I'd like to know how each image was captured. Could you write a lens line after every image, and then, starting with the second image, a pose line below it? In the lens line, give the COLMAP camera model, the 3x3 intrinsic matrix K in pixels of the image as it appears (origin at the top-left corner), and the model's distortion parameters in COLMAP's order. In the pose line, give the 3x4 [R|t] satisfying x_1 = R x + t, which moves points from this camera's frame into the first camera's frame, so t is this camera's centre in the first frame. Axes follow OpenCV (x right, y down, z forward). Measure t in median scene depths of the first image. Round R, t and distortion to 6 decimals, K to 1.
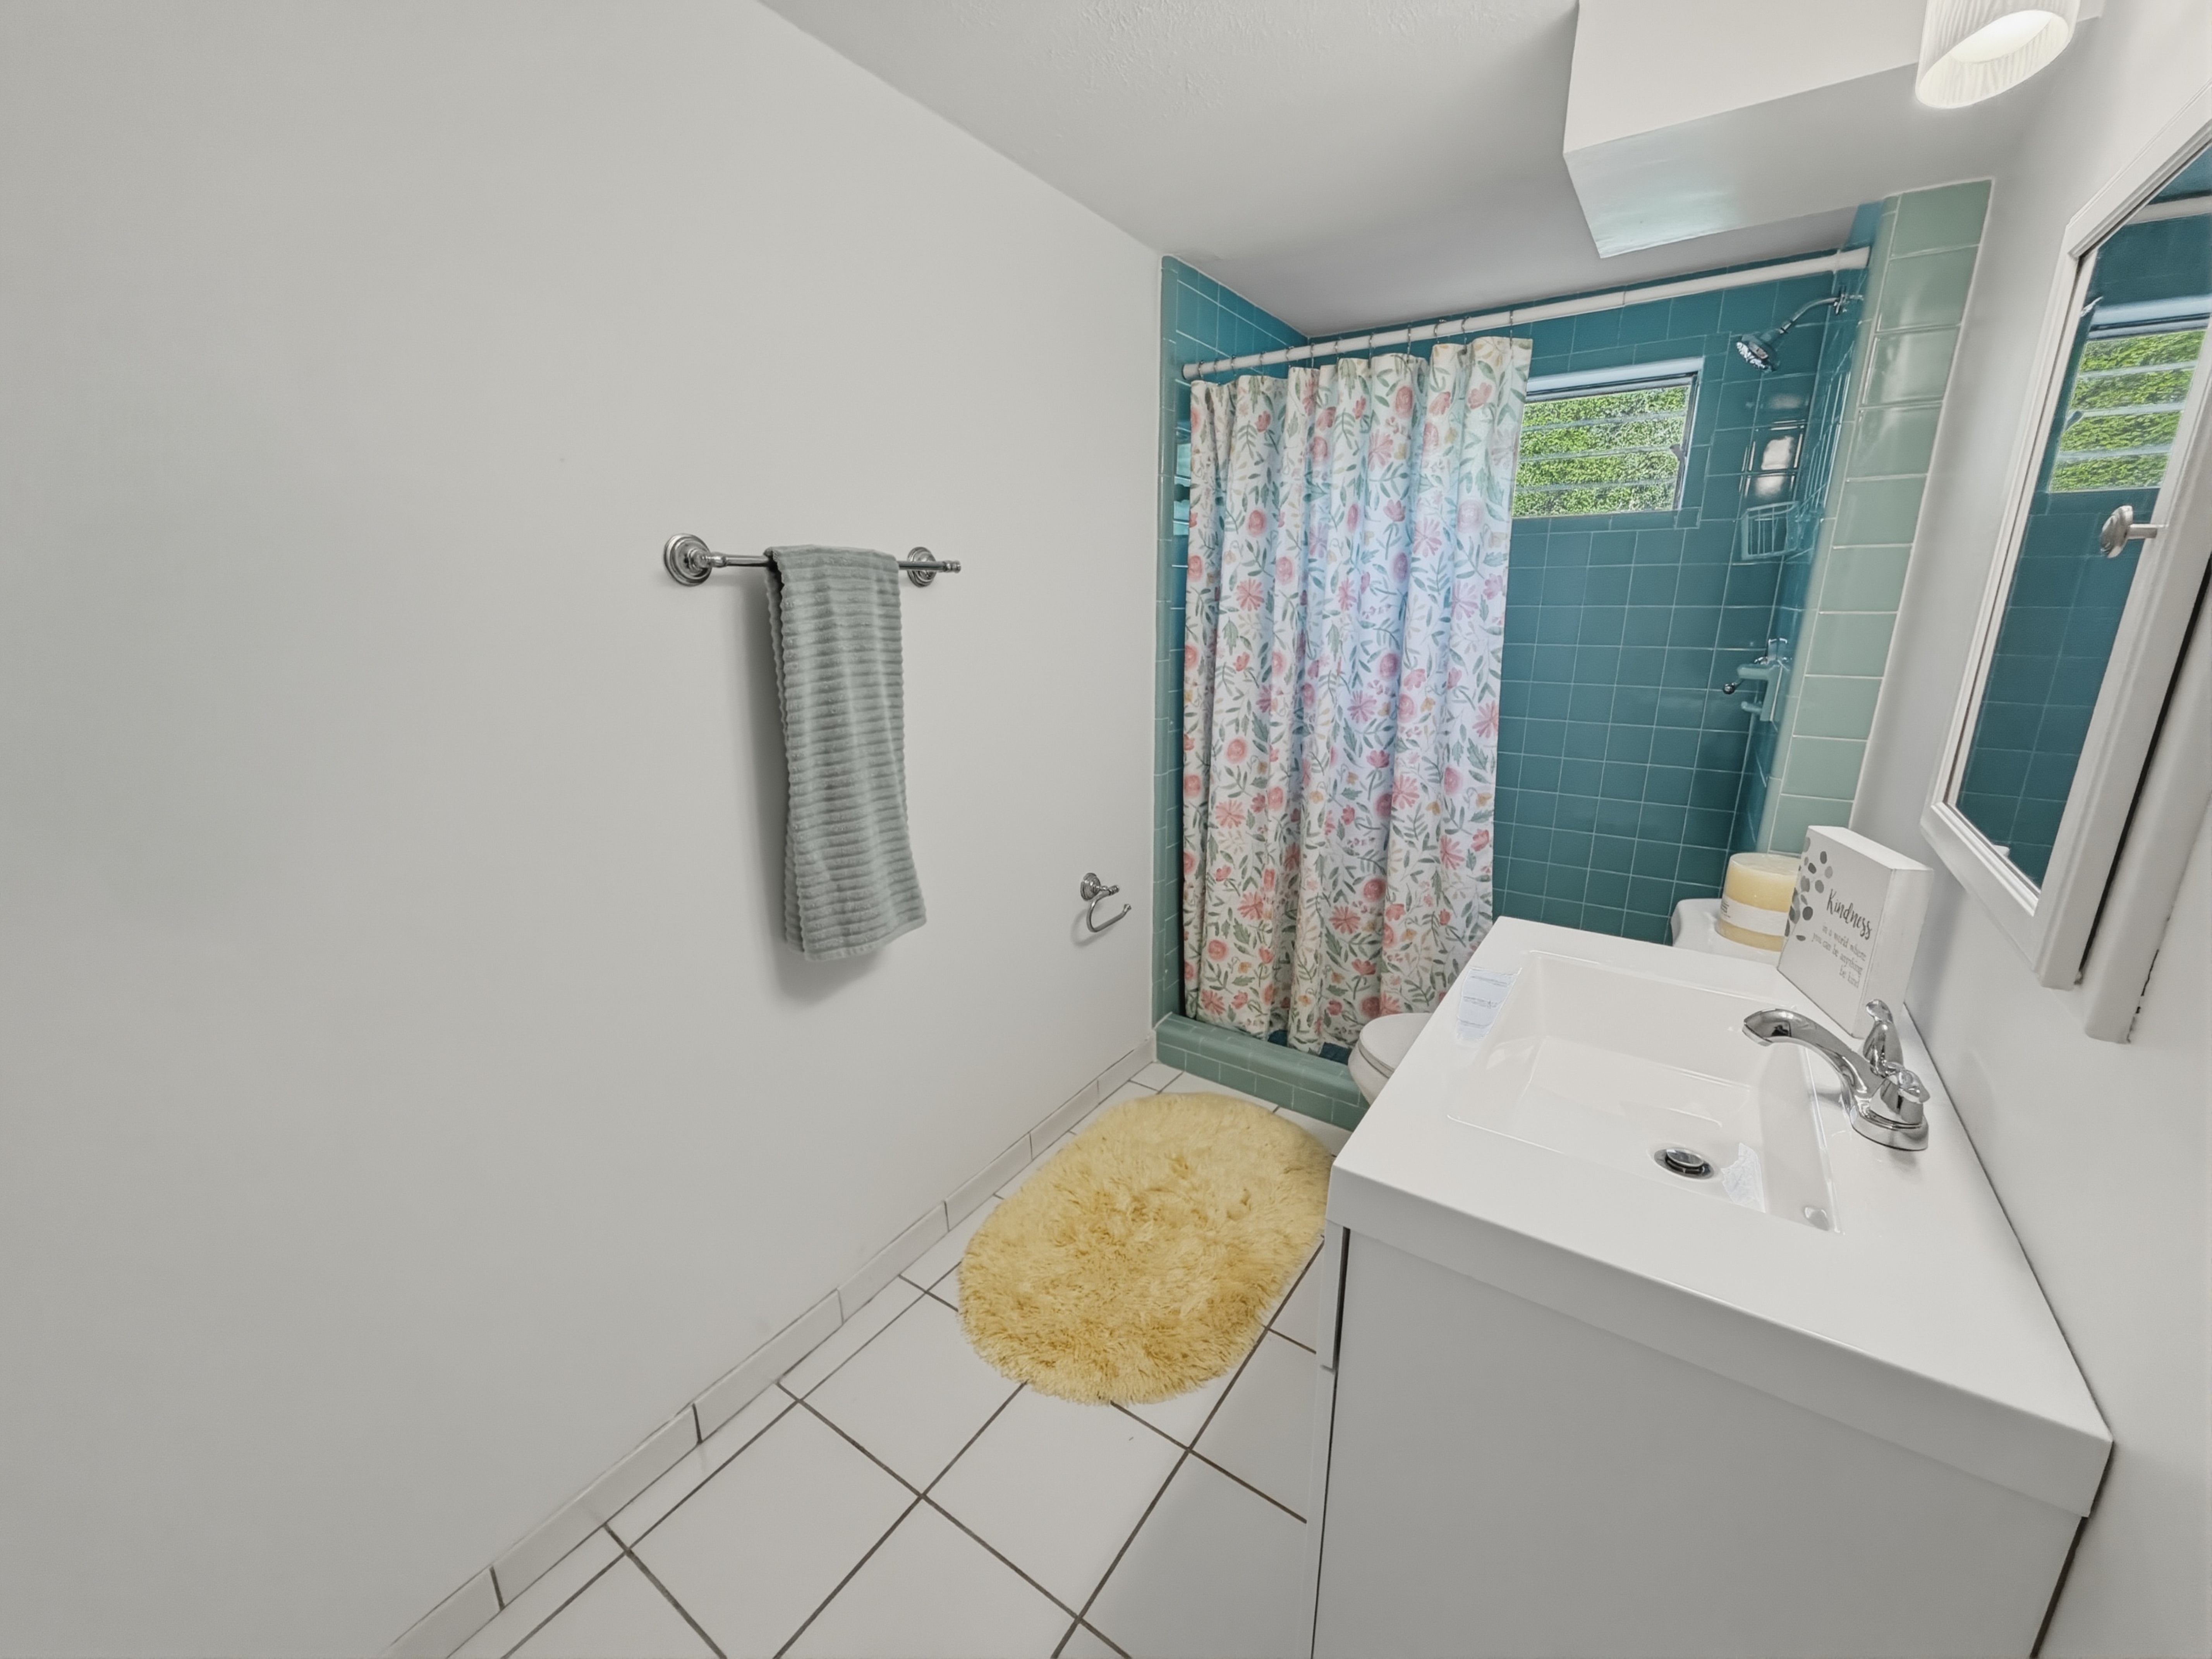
lens RADIAL K [[897.6, 0, 1097.3], [0, 897.6, 831.5], [0, 0, 1]] dist [-0.001058, 0.000011]
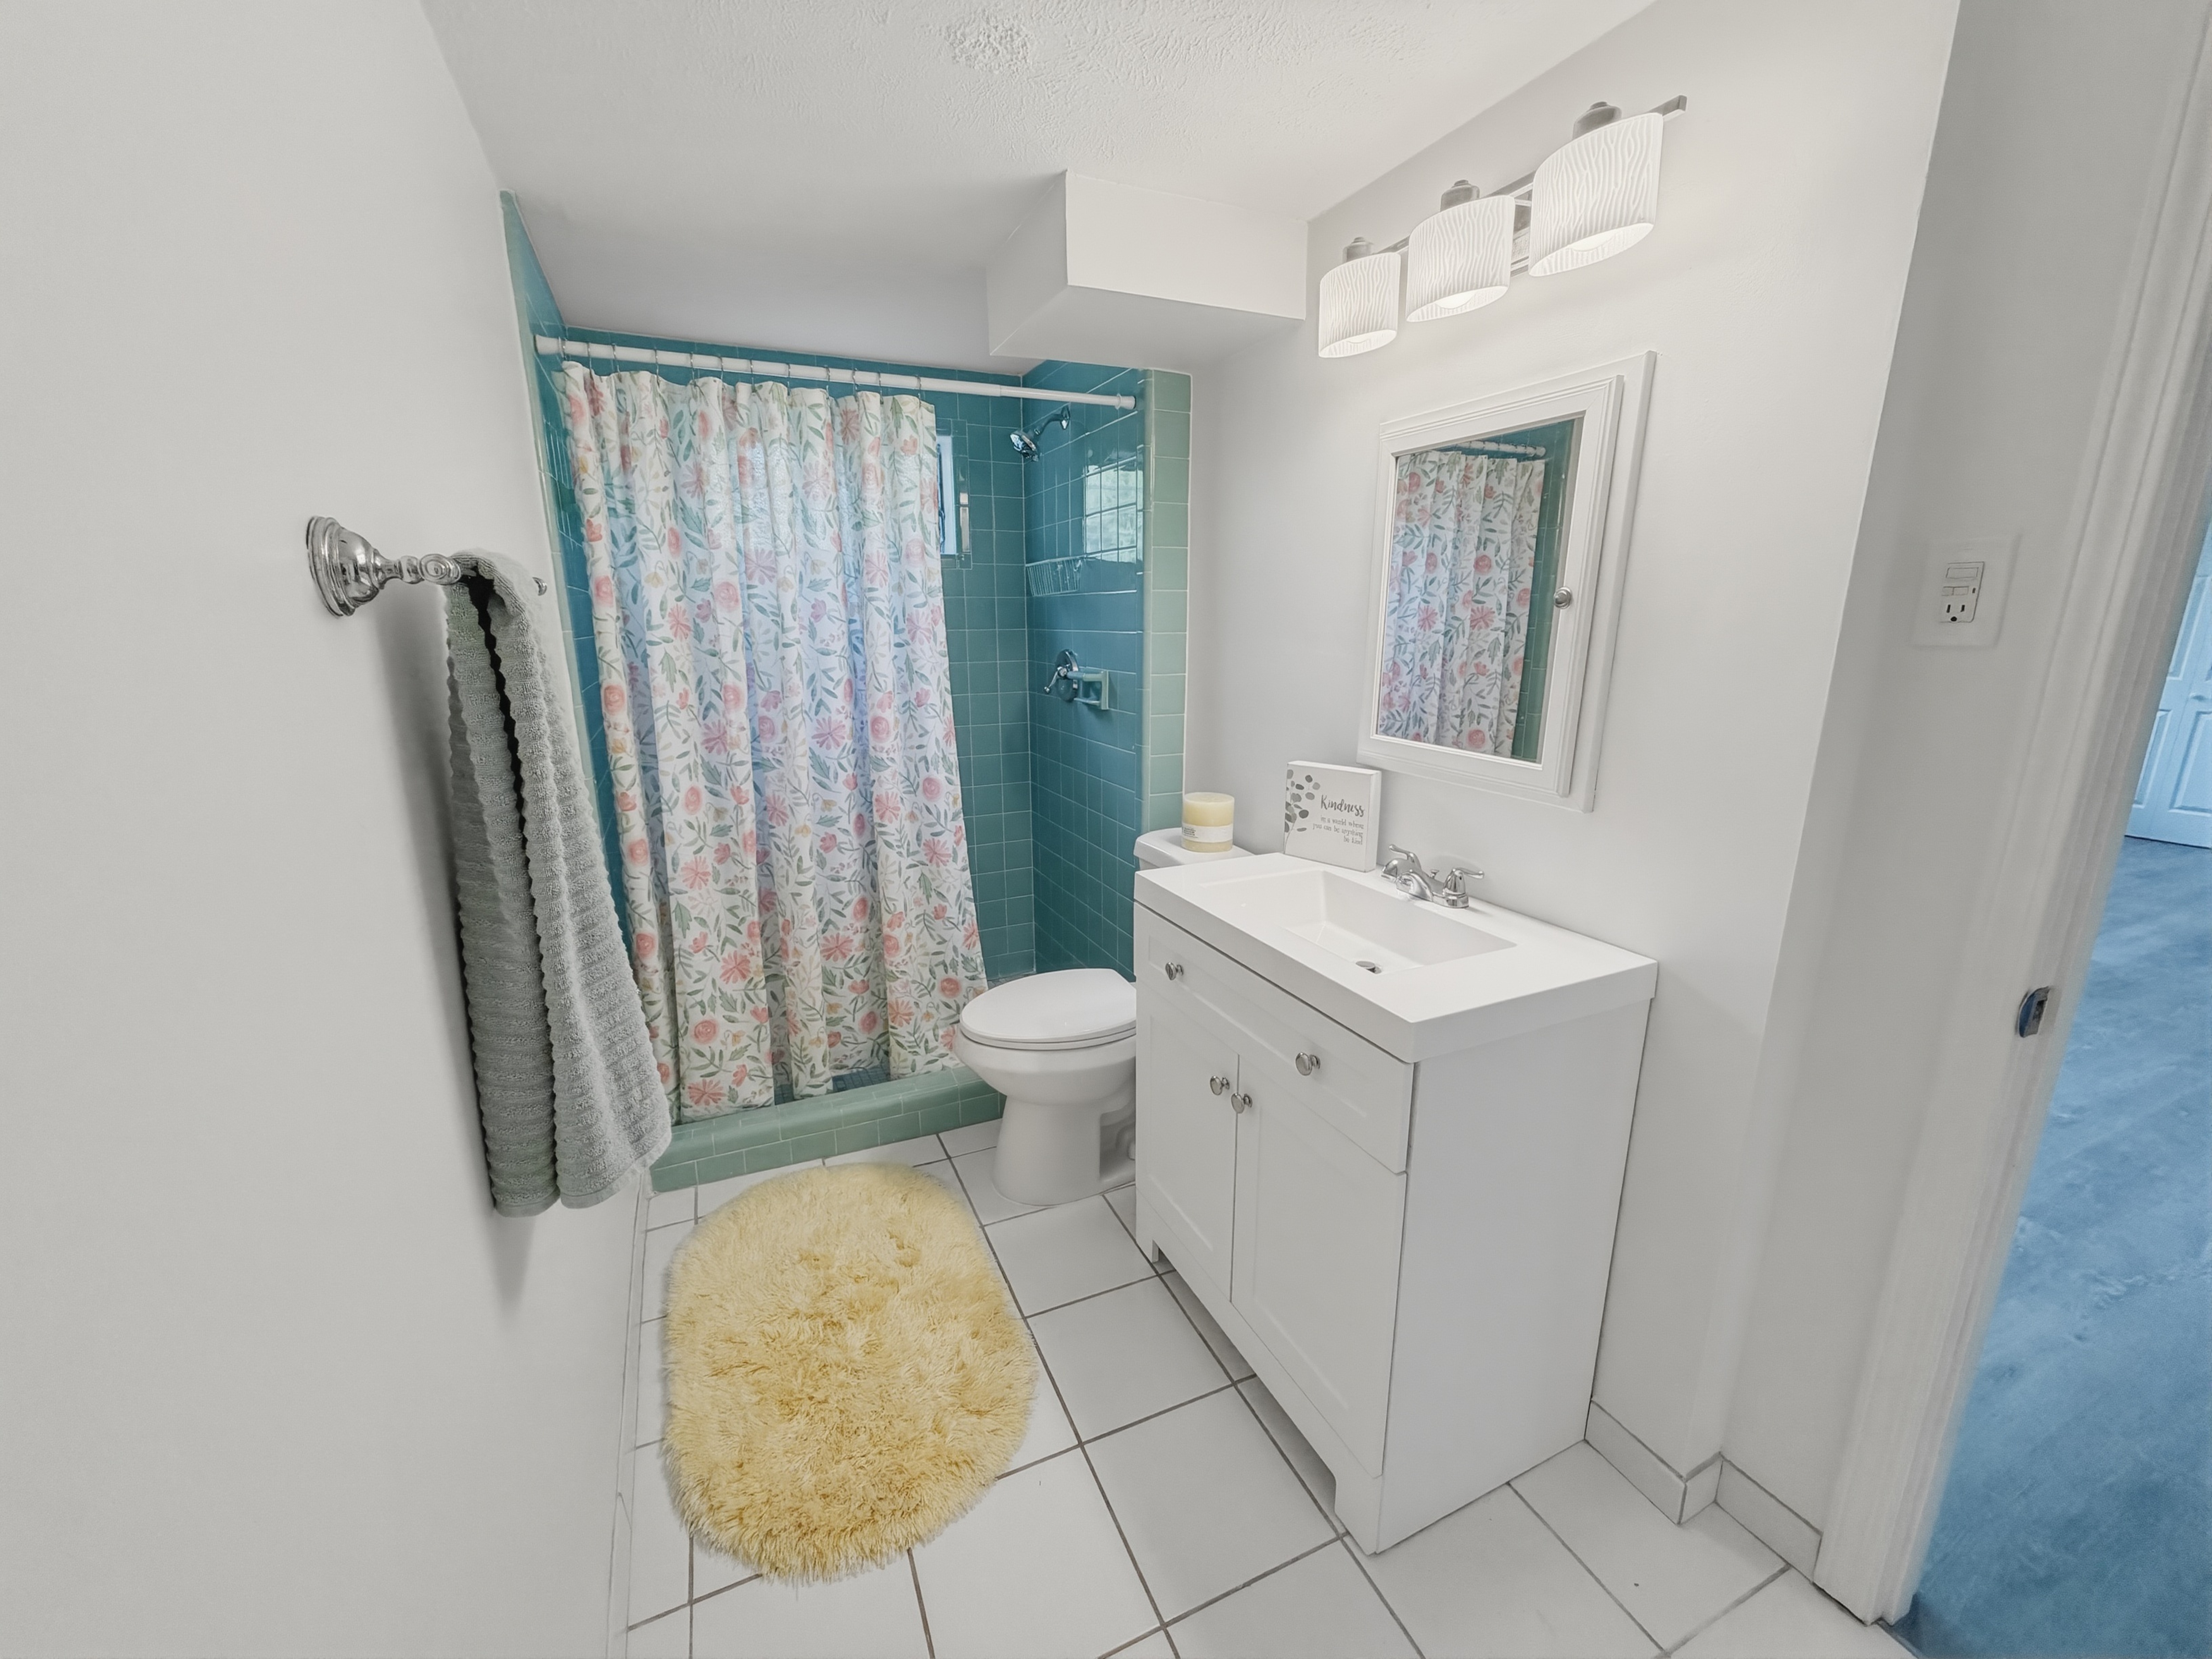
lens RADIAL K [[897.6, 0, 1107.1], [0, 897.6, 829.7], [0, 0, 1]] dist [-0.001058, 0.000011]
pose [[0.507283, -0.199460, 0.838379, -0.402381], [0.220283, 0.970539, 0.097615, -0.062591], [-0.833150, 0.135162, 0.536276, 0.213399]]
